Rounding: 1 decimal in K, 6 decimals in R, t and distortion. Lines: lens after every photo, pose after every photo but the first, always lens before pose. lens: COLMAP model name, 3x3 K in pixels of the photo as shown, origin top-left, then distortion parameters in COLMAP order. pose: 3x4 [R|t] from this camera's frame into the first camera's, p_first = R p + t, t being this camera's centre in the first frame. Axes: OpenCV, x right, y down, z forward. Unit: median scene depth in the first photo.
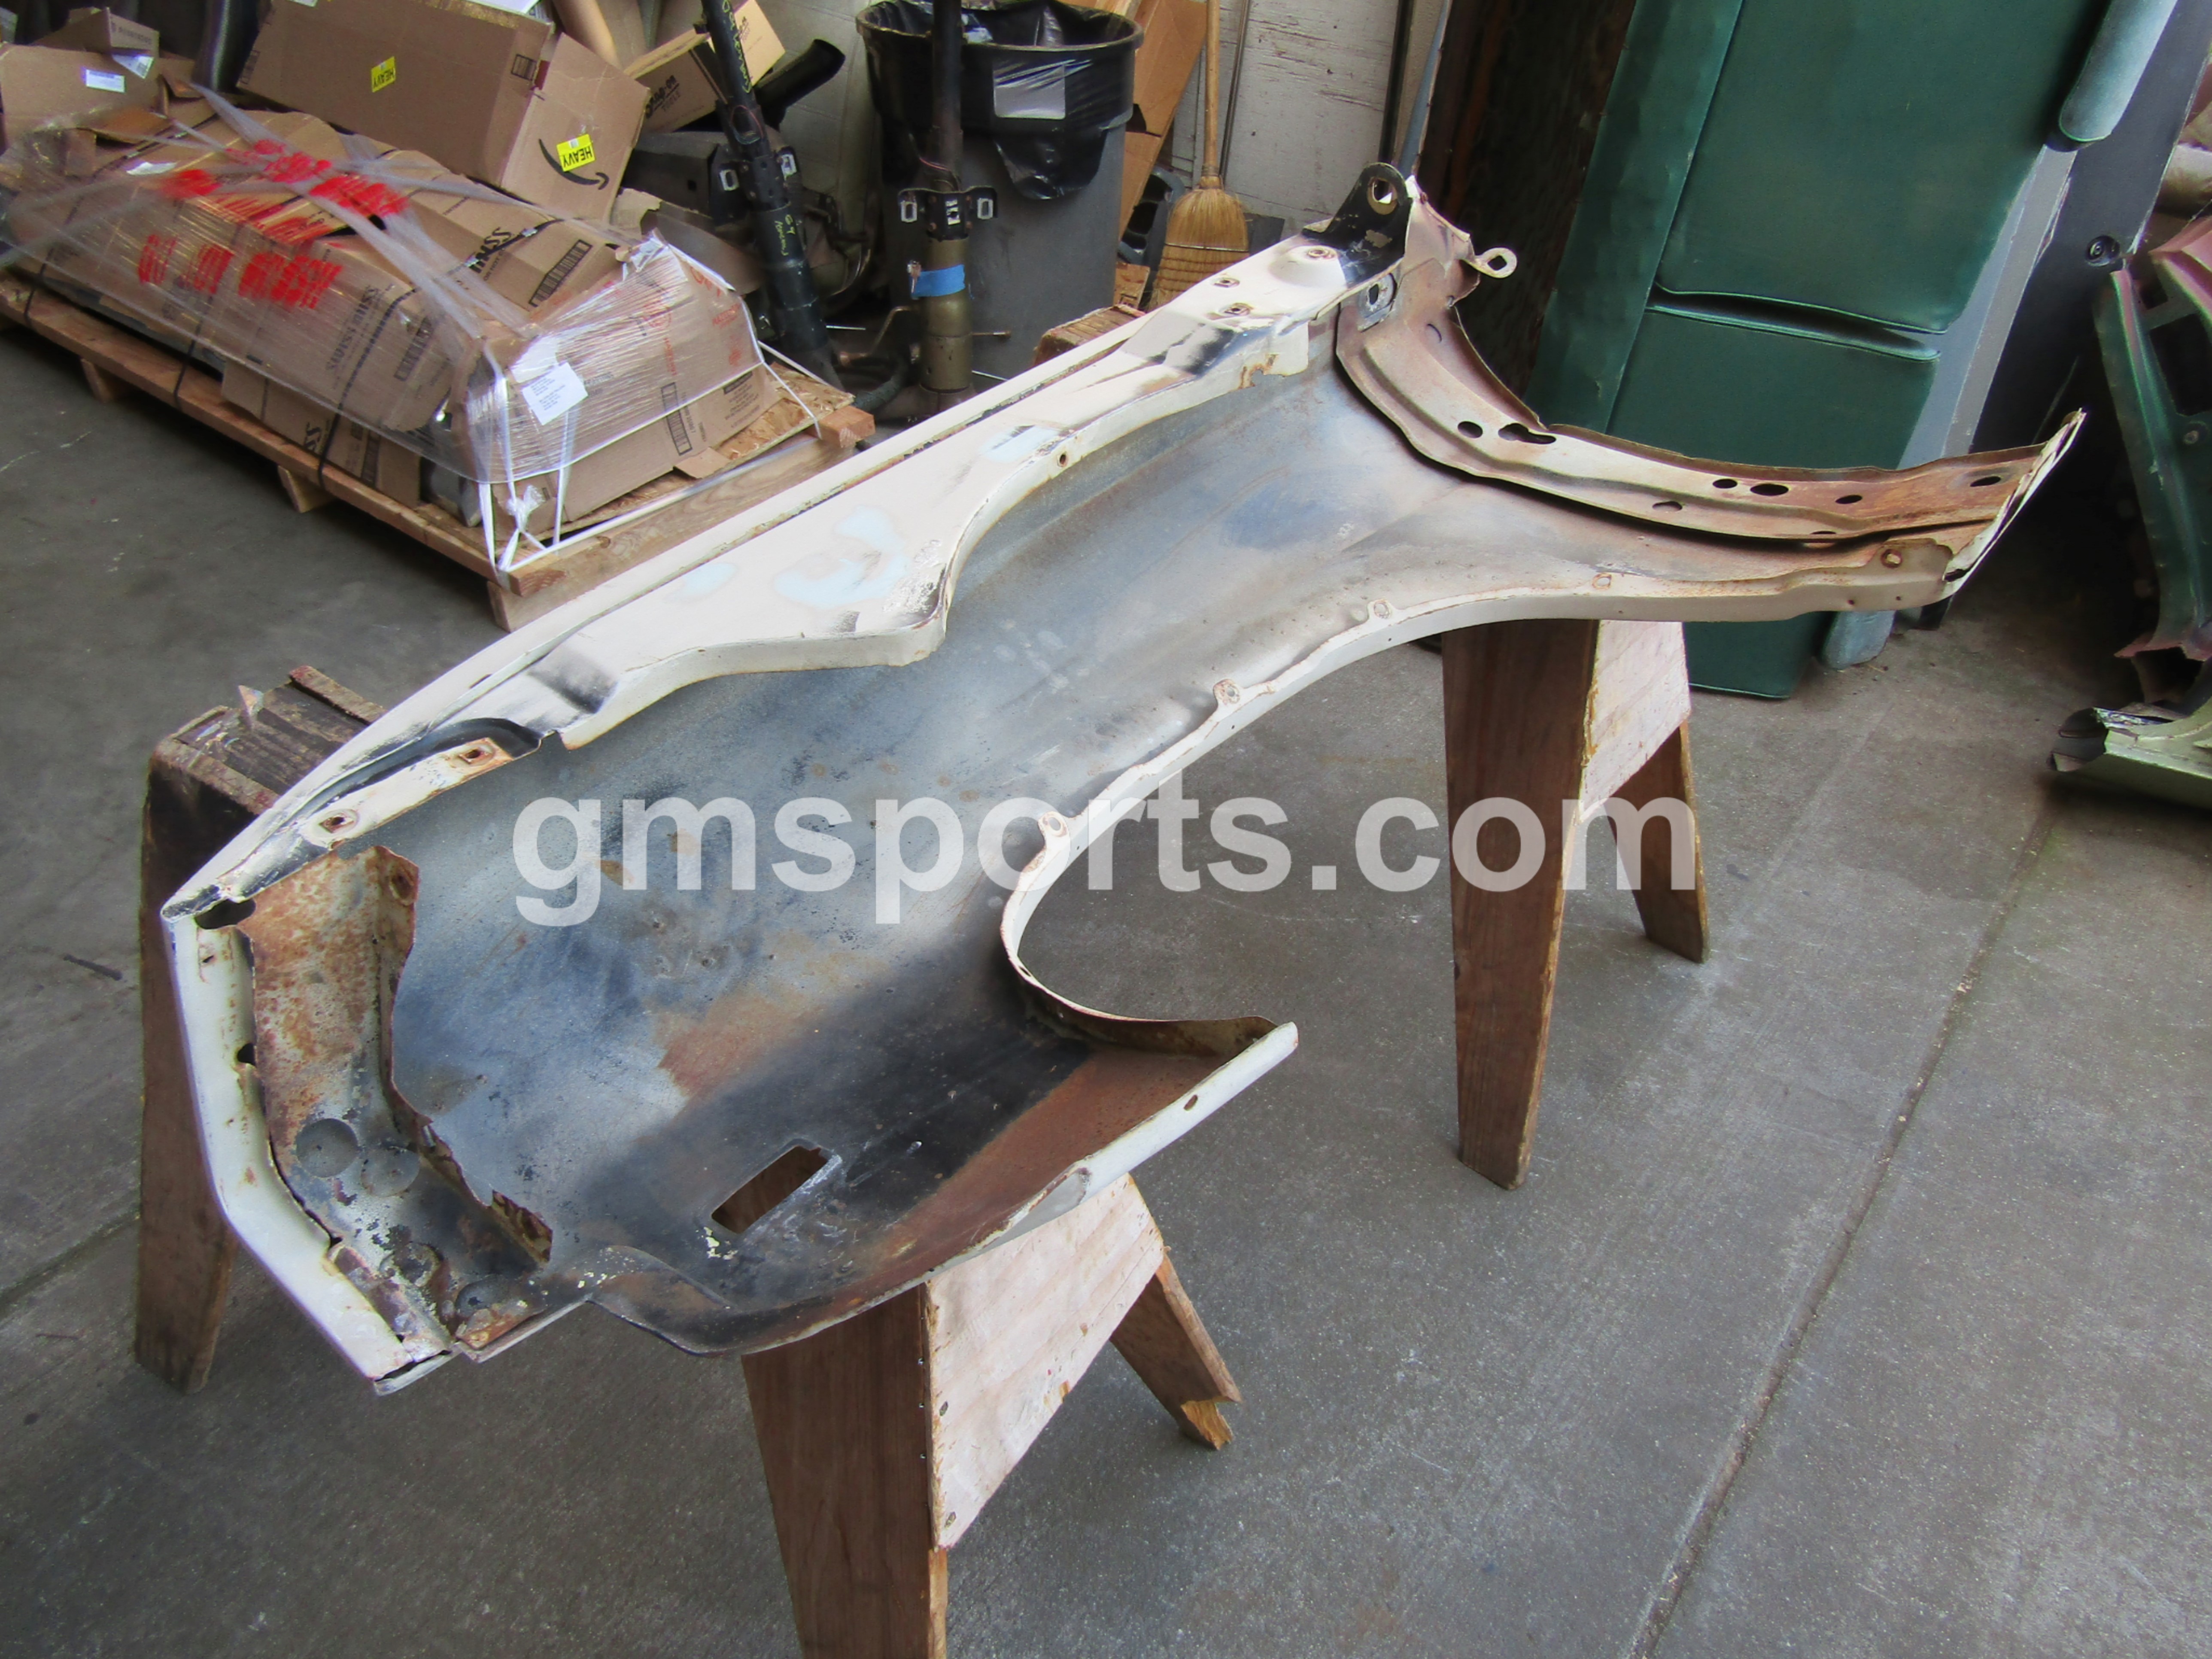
lens RADIAL K [[1604.1, 0, 1119.6], [0, 1604.1, 828.0], [0, 0, 1]] dist [0.001498, -0.005661]
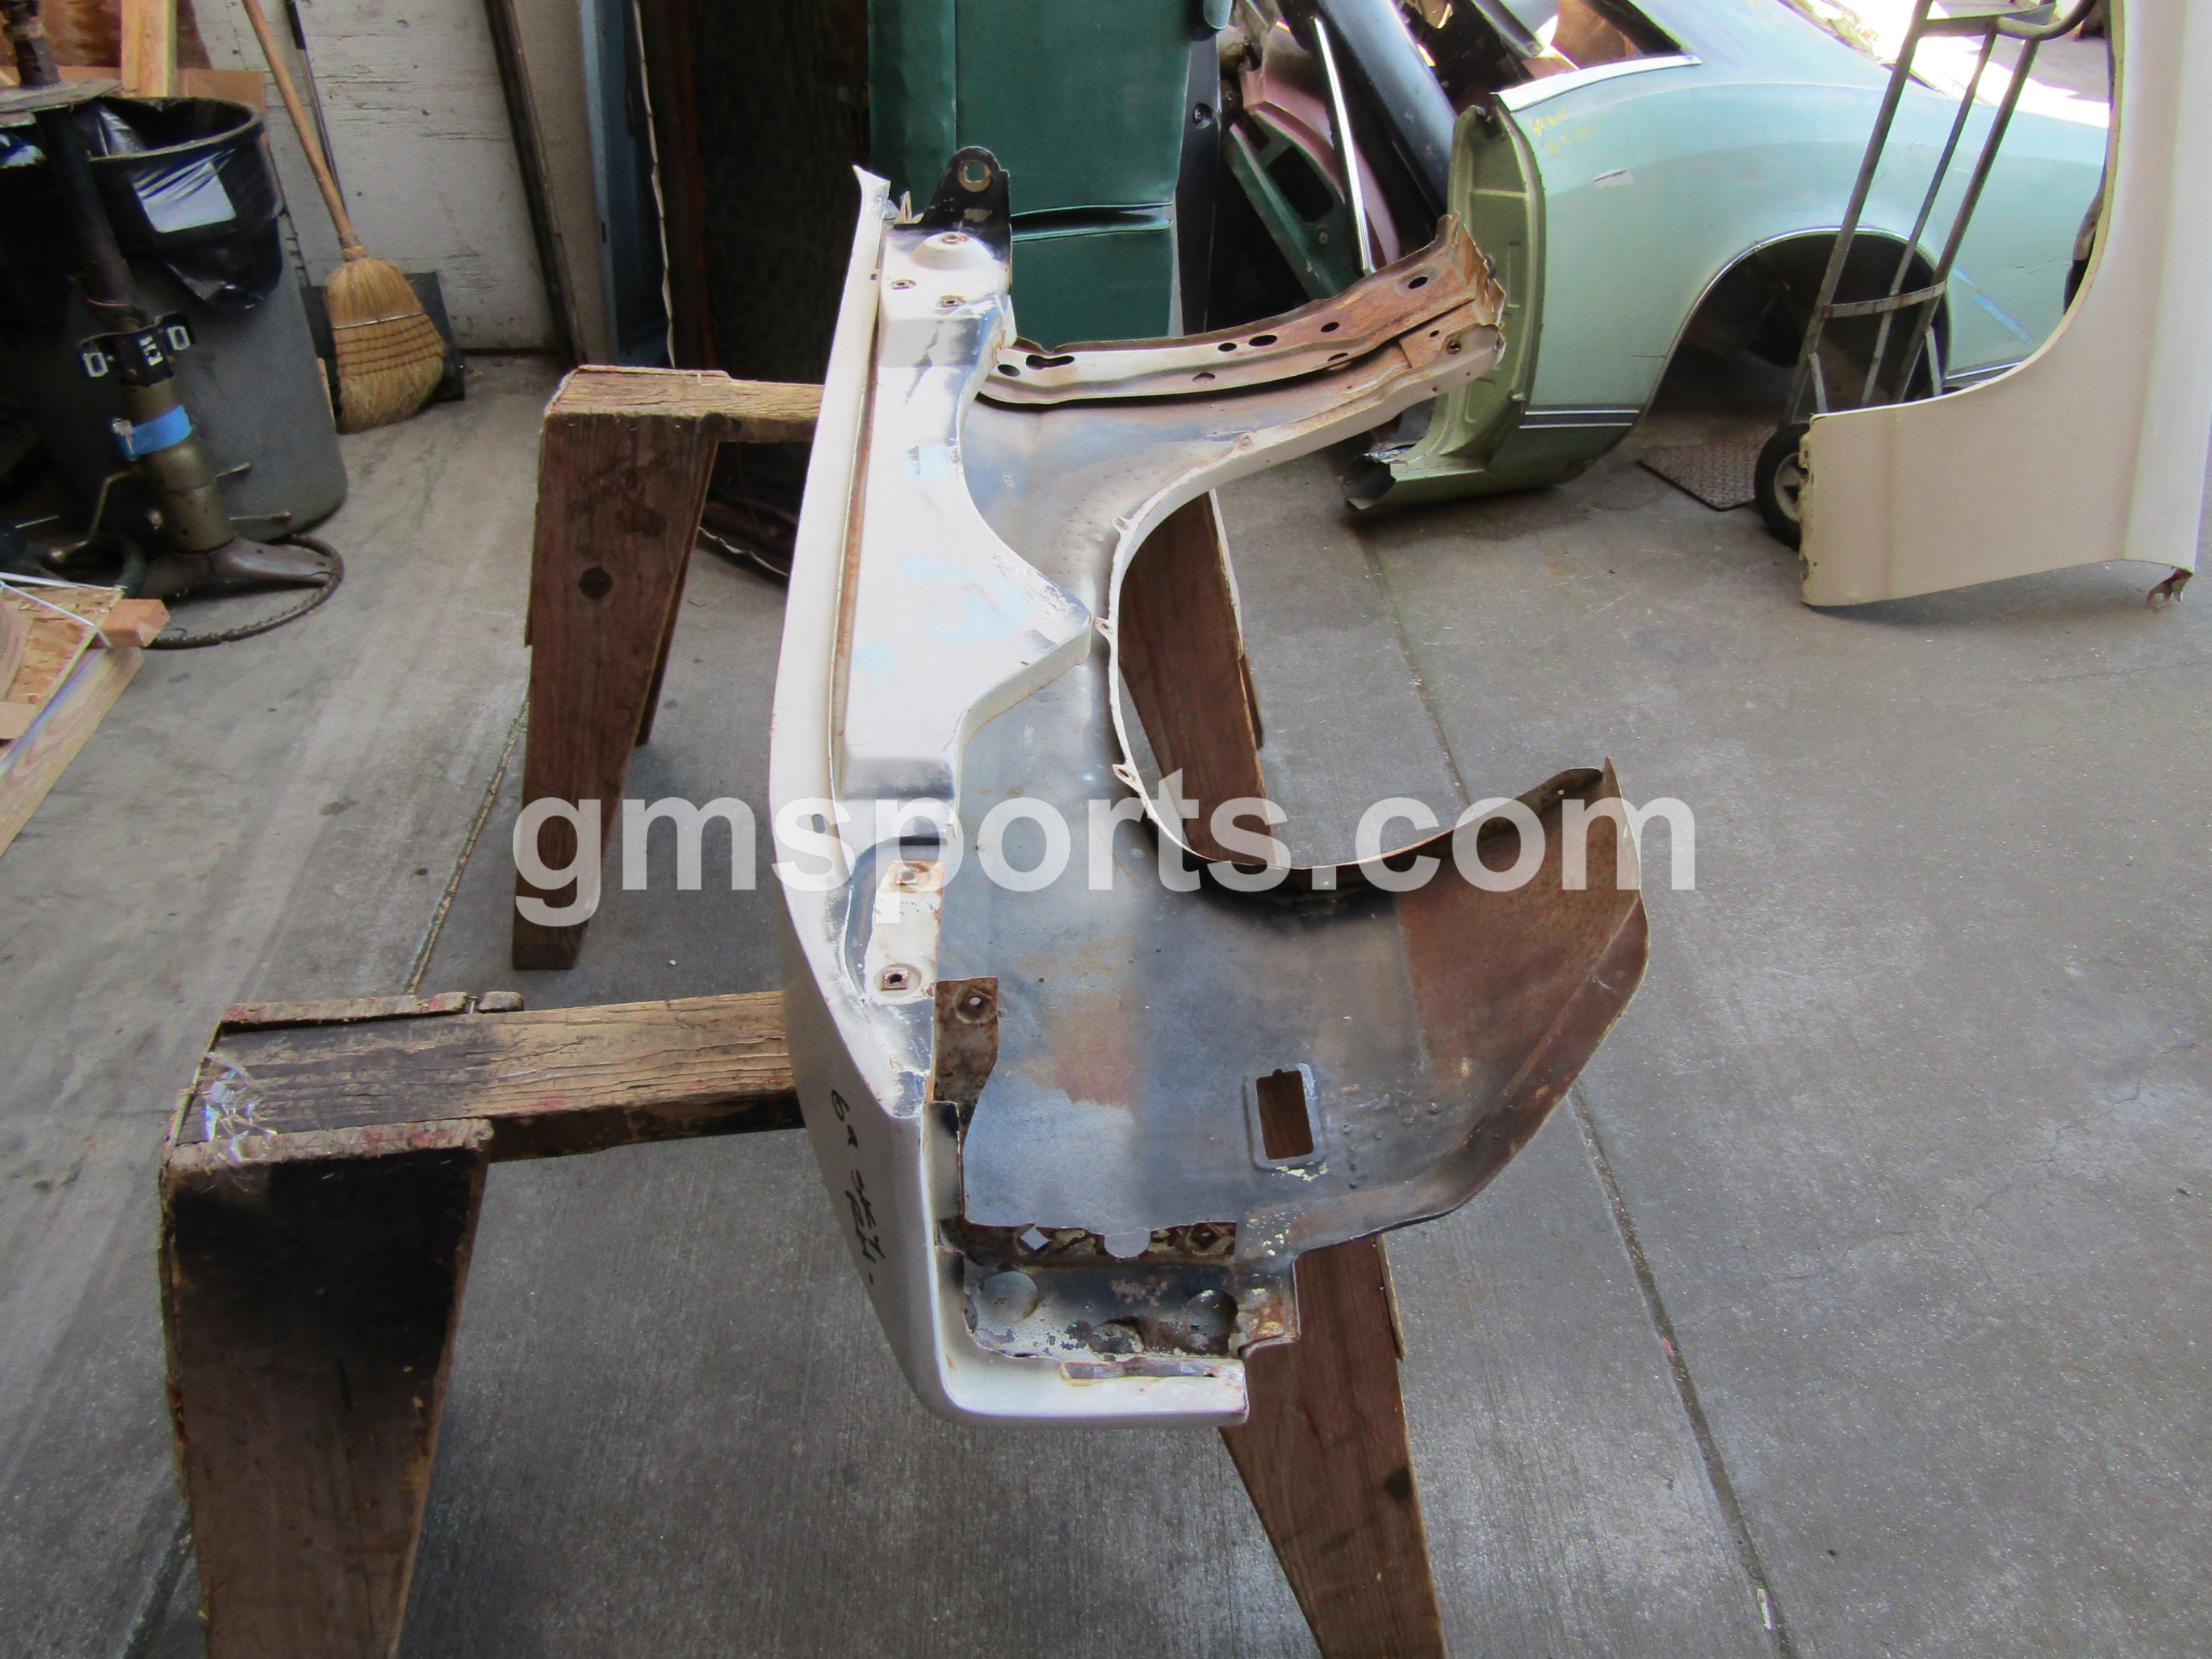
lens RADIAL K [[1581.0, 0, 1123.8], [0, 1581.0, 821.2], [0, 0, 1]] dist [0.002272, -0.003983]
pose [[0.758200, -0.425488, 0.494057, -0.353273], [0.419833, 0.898335, 0.129363, -0.067862], [-0.498871, 0.109339, 0.859752, 0.046382]]
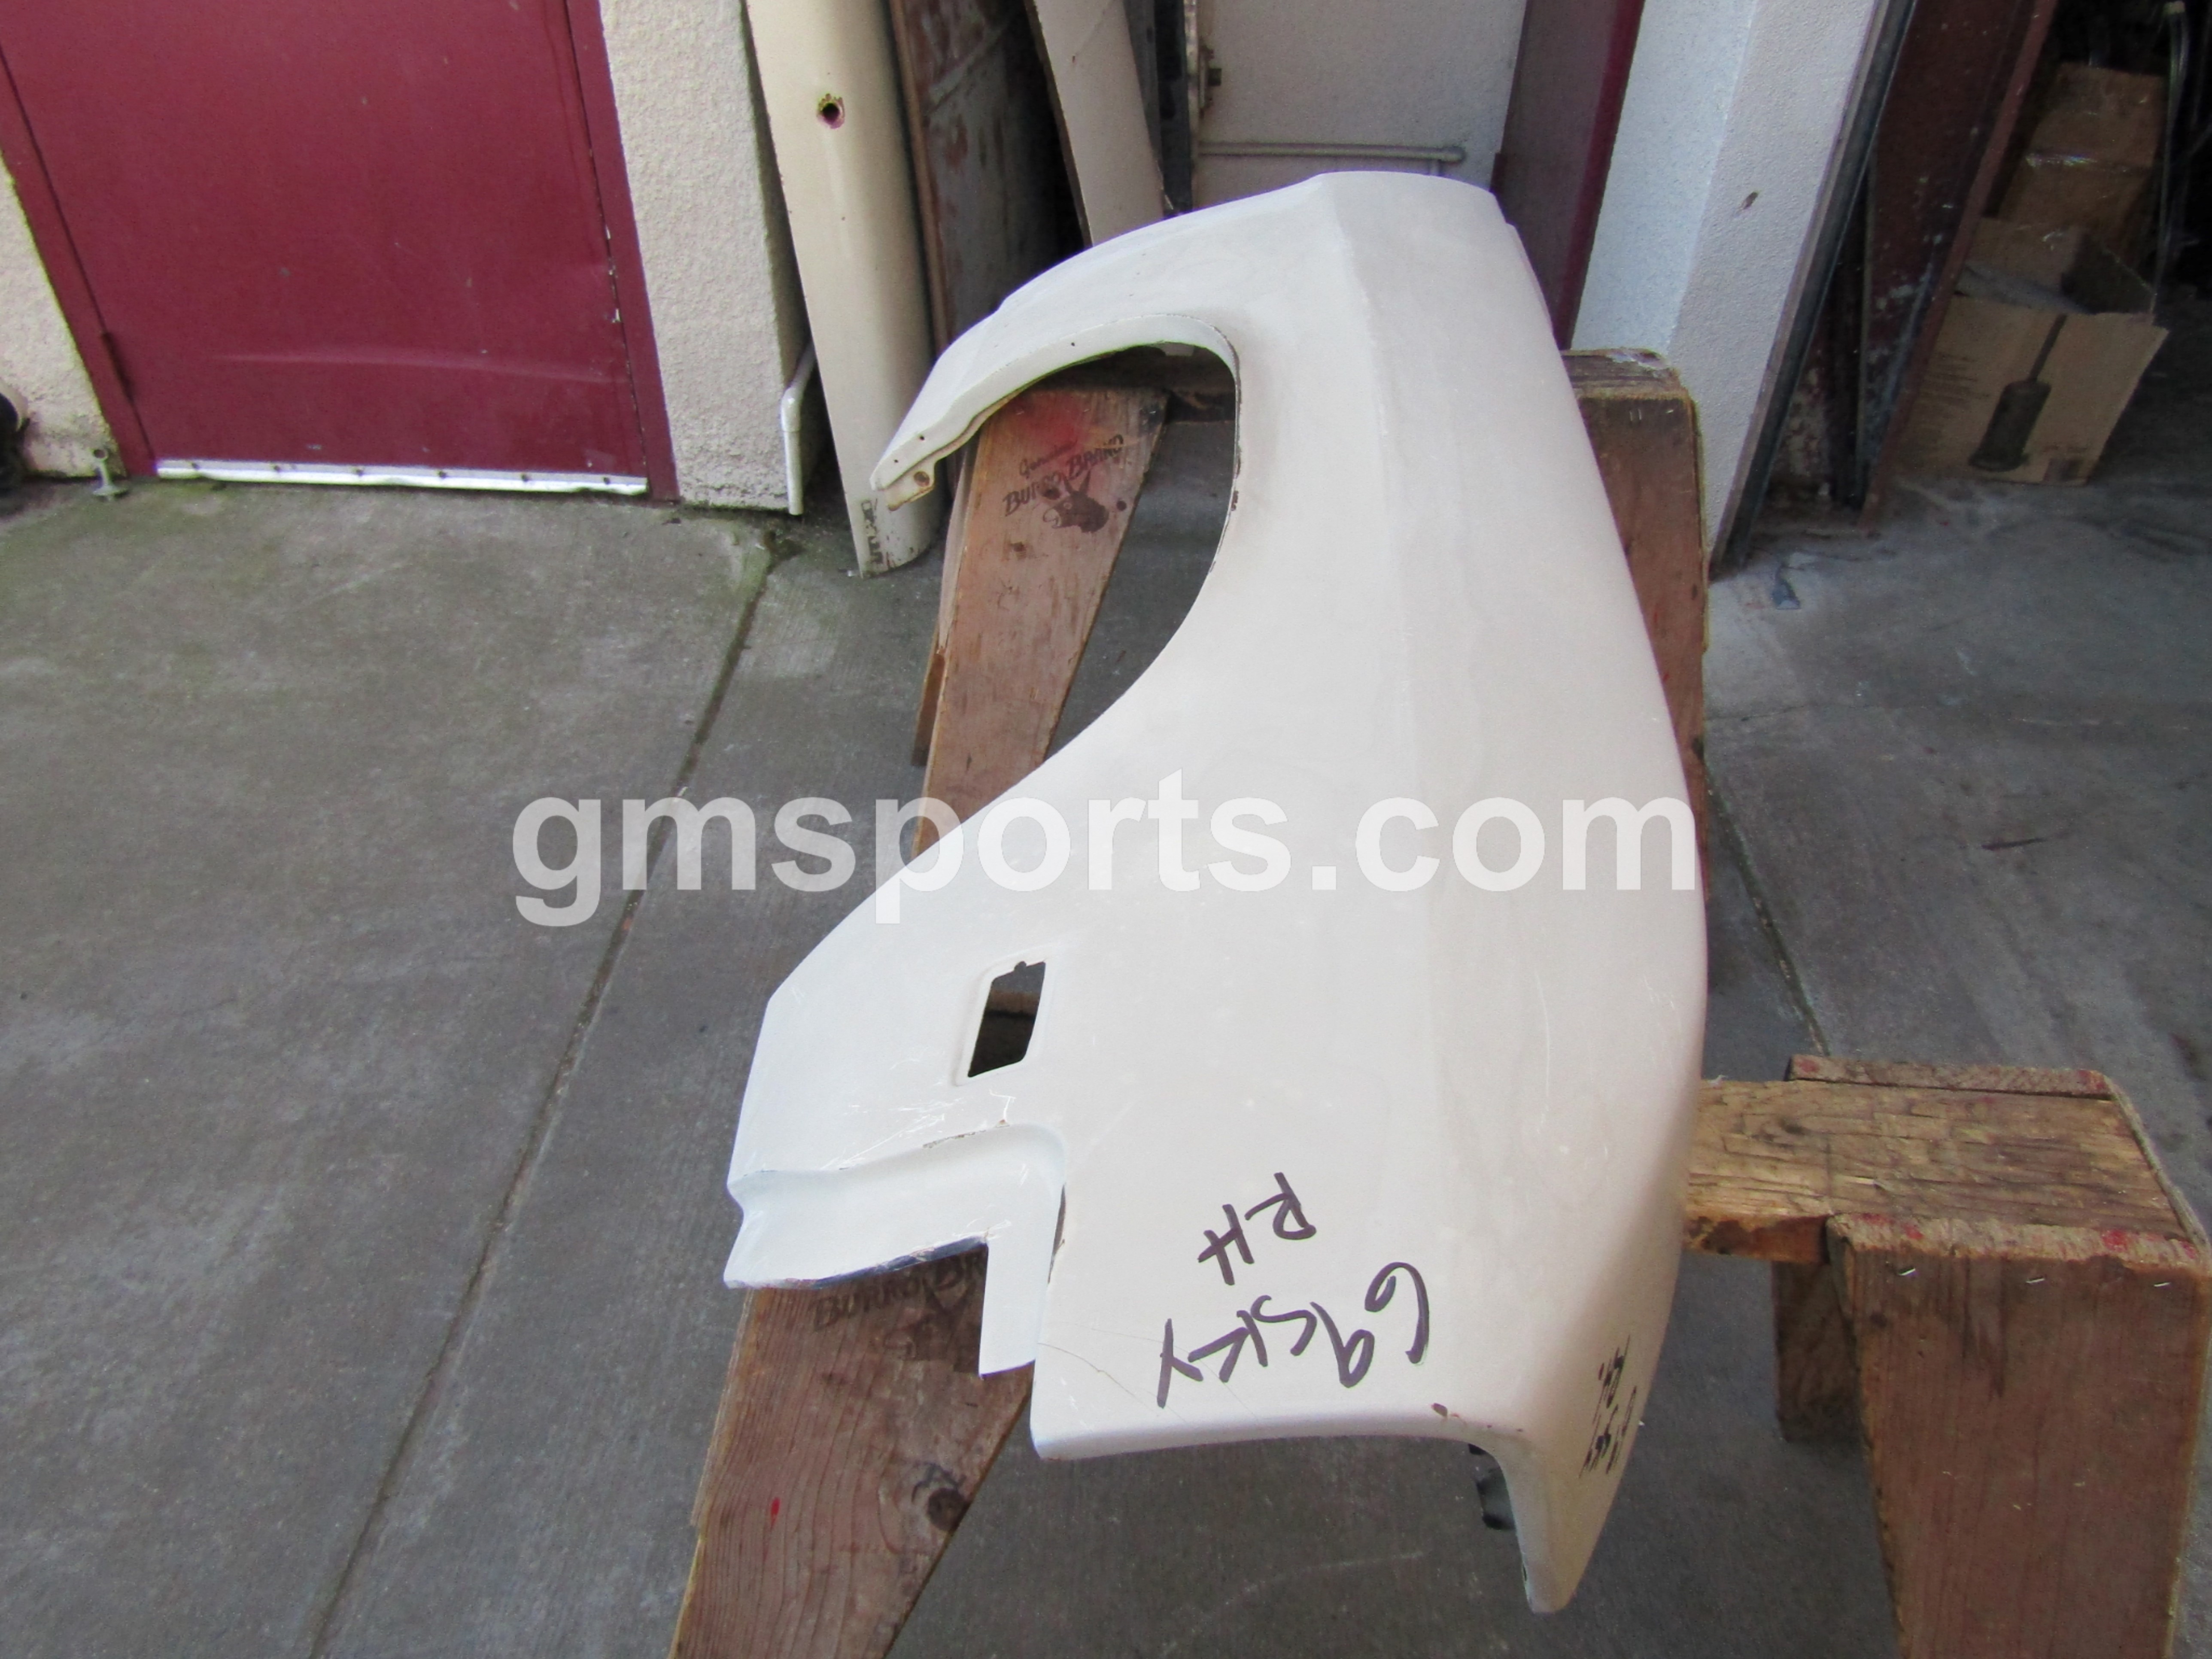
lens RADIAL K [[1586.2, 0, 1118.8], [0, 1586.2, 823.5], [0, 0, 1]] dist [-0.002599, -0.004894]
pose [[-0.816359, 0.309062, -0.487892, 0.401959], [-0.406023, 0.293660, 0.865395, -0.622305], [0.410735, 0.904569, -0.114246, 0.865338]]
